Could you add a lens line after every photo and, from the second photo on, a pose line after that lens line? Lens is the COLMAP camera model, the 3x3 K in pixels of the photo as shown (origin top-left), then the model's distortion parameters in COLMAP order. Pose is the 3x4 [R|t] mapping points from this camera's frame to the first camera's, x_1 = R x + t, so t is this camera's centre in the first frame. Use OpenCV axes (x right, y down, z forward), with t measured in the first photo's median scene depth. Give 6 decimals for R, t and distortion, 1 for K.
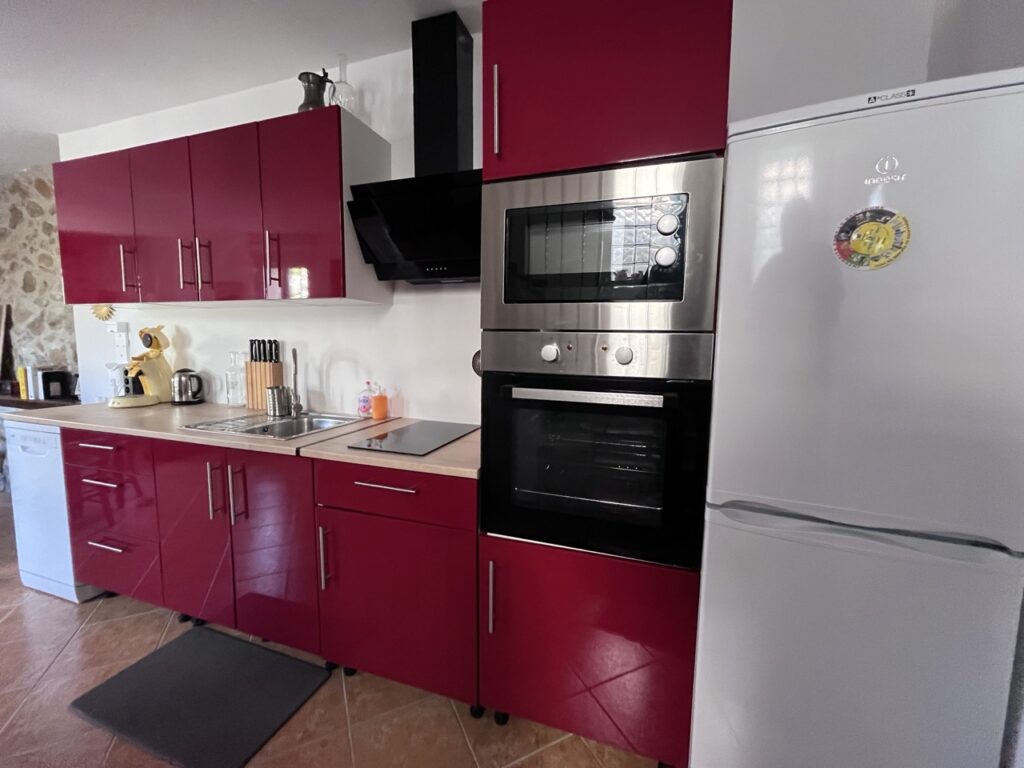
lens RADIAL K [[445.0, 0, 512.0], [0, 445.0, 384.0], [0, 0, 1]] dist [-0.002890, -0.000345]
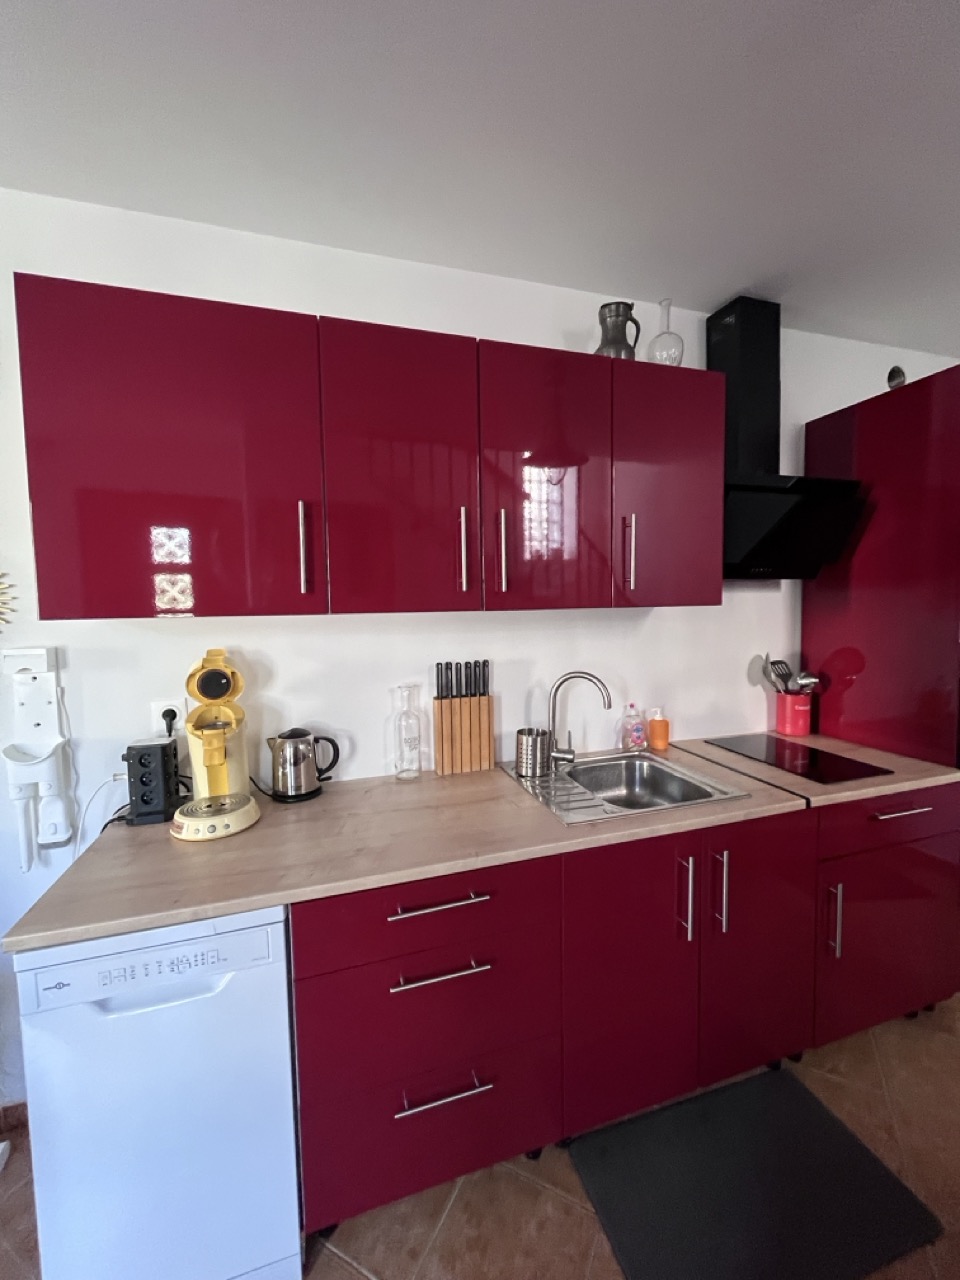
lens RADIAL K [[520.4, 0, 481.5], [0, 520.4, 637.1], [0, 0, 1]] dist [-0.002552, 0.000022]
pose [[0.789945, -0.057820, 0.610446, -1.062809], [0.087110, 0.996029, -0.018384, -0.129679], [-0.606959, 0.067698, 0.791844, 0.412628]]
